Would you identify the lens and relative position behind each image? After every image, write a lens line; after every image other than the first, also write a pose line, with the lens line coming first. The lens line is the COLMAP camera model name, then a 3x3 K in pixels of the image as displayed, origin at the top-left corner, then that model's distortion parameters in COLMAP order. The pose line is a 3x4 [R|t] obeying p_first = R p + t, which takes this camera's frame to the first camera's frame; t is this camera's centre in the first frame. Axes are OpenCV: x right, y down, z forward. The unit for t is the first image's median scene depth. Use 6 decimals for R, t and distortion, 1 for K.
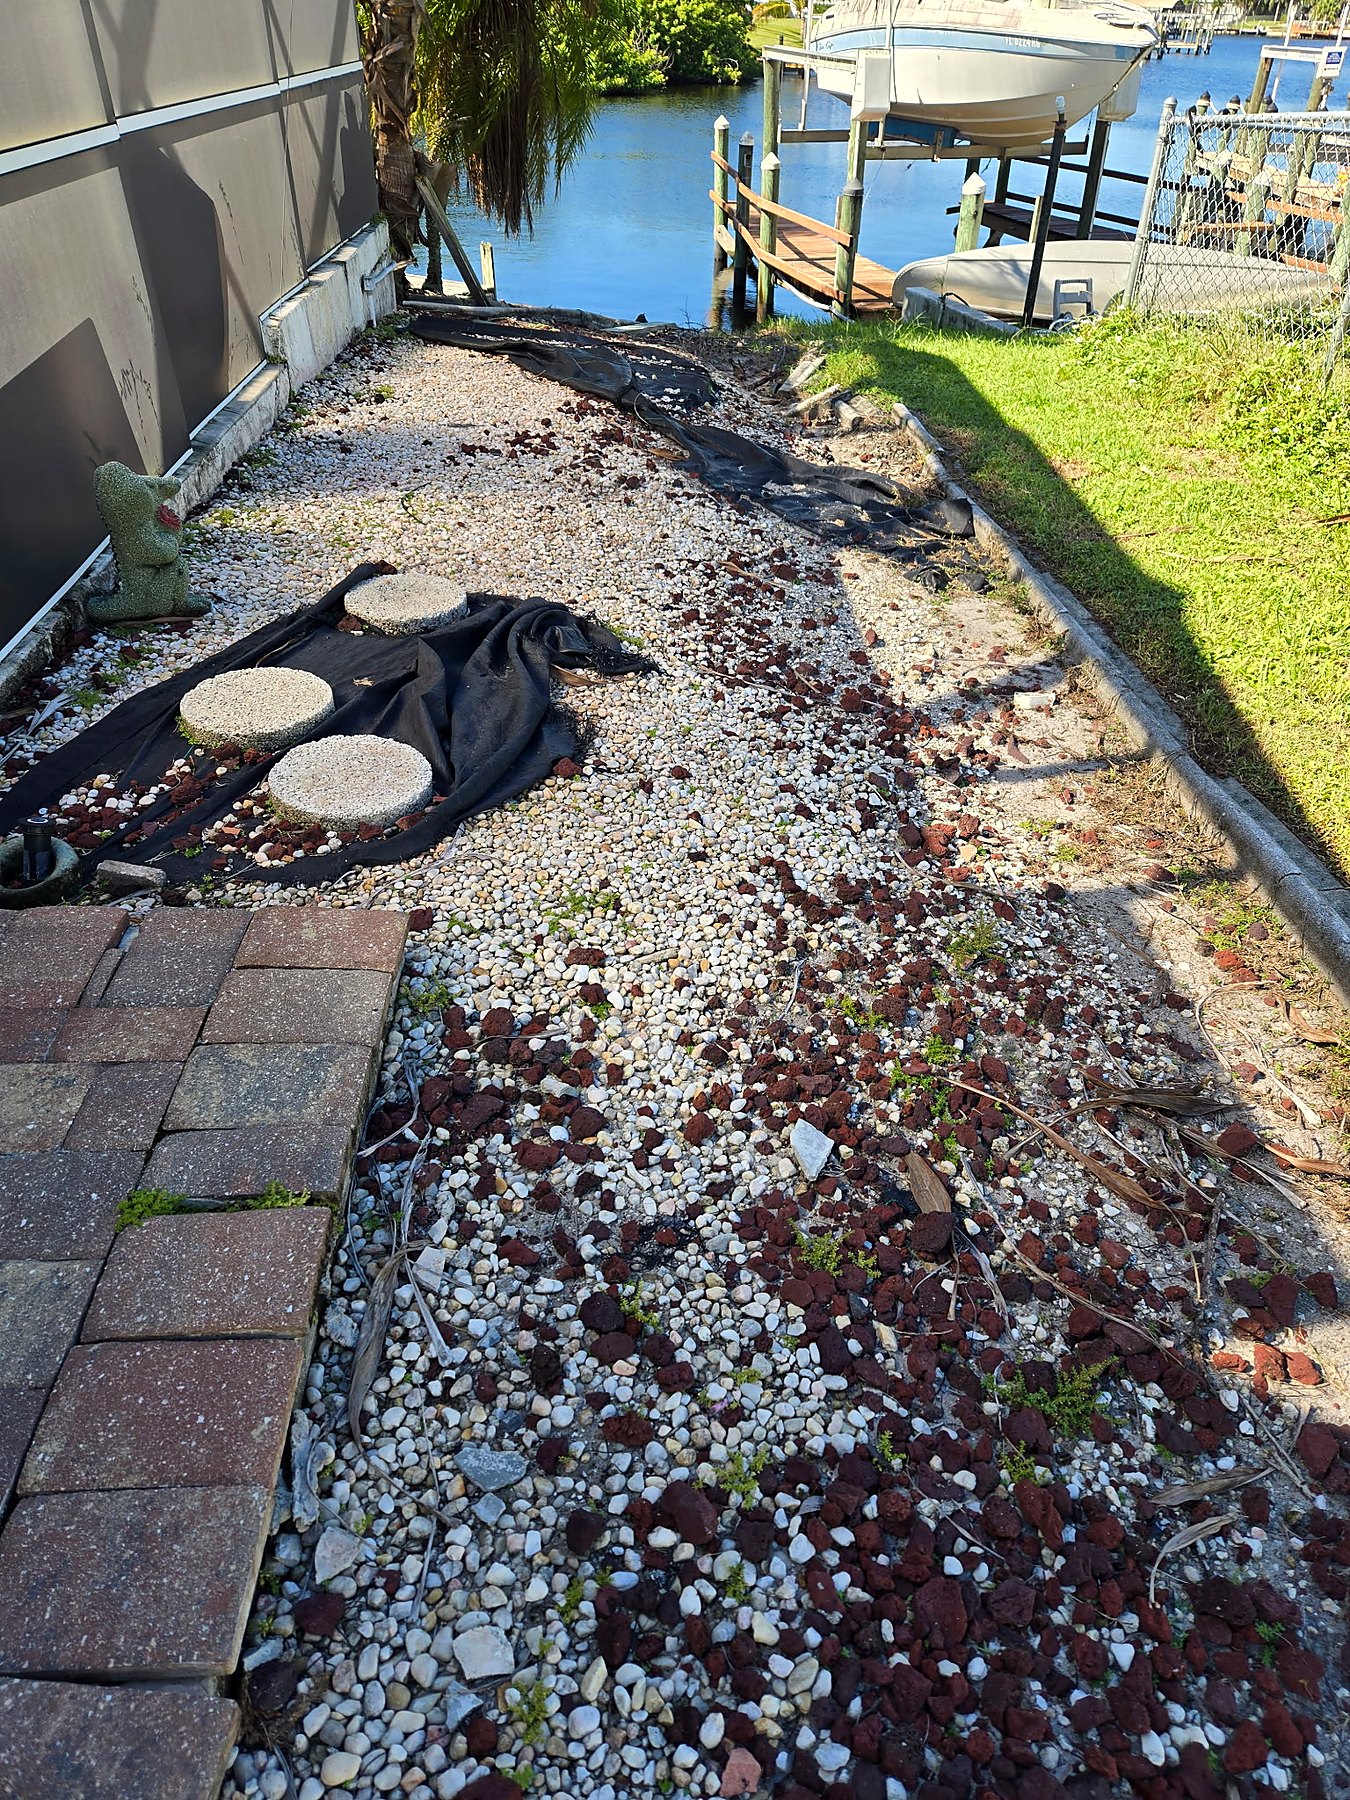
lens RADIAL K [[1166.0, 0, 670.8], [0, 1166.0, 859.5], [0, 0, 1]] dist [0.054769, -0.055295]
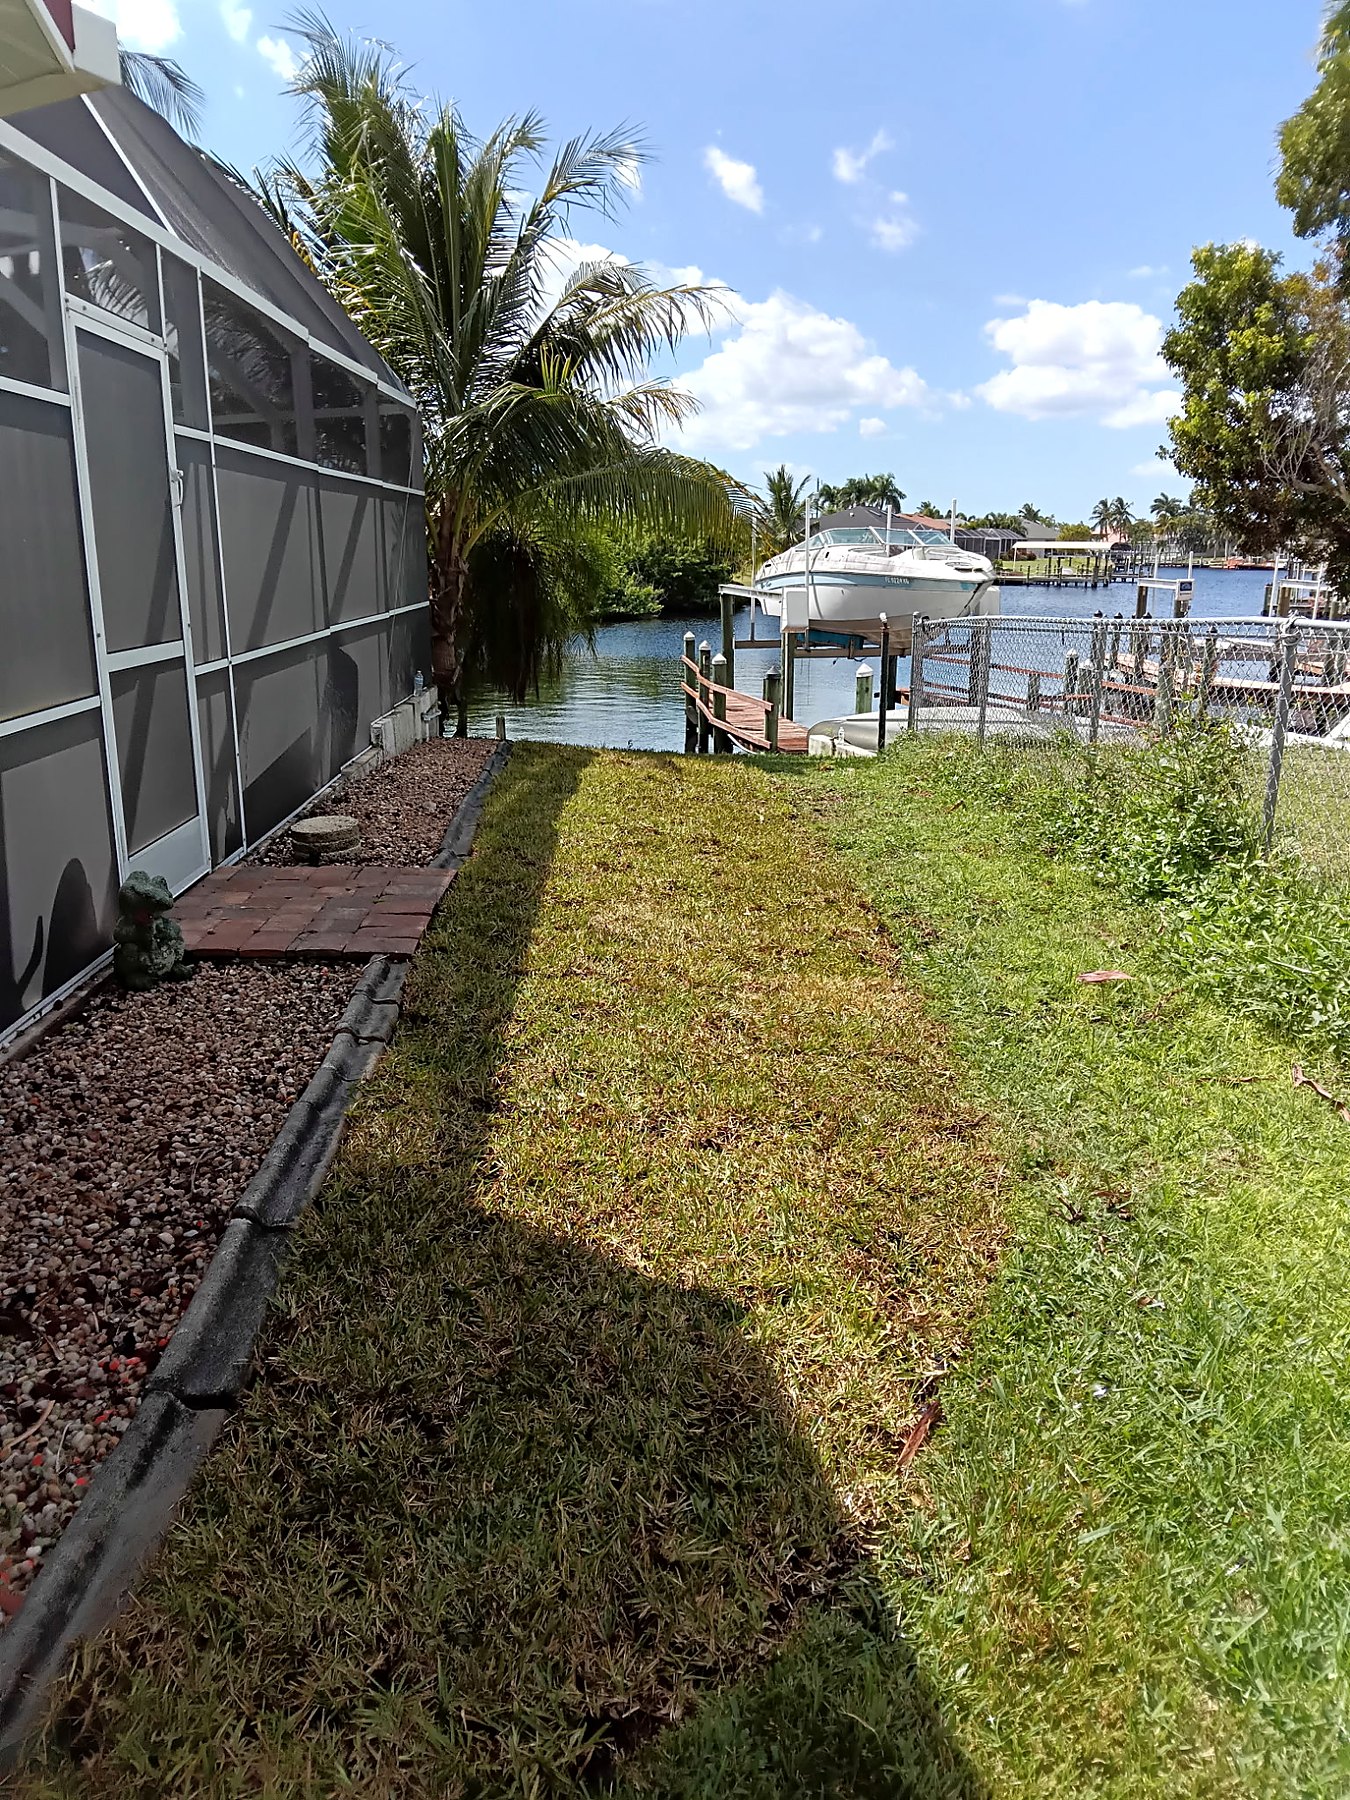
lens RADIAL K [[1166.0, 0, 670.8], [0, 1166.0, 859.5], [0, 0, 1]] dist [0.054769, -0.055295]
pose [[0.999925, -0.010788, 0.005835, 0.026377], [0.012169, 0.932047, -0.362132, 0.106339], [-0.001532, 0.362176, 0.932108, -0.162026]]
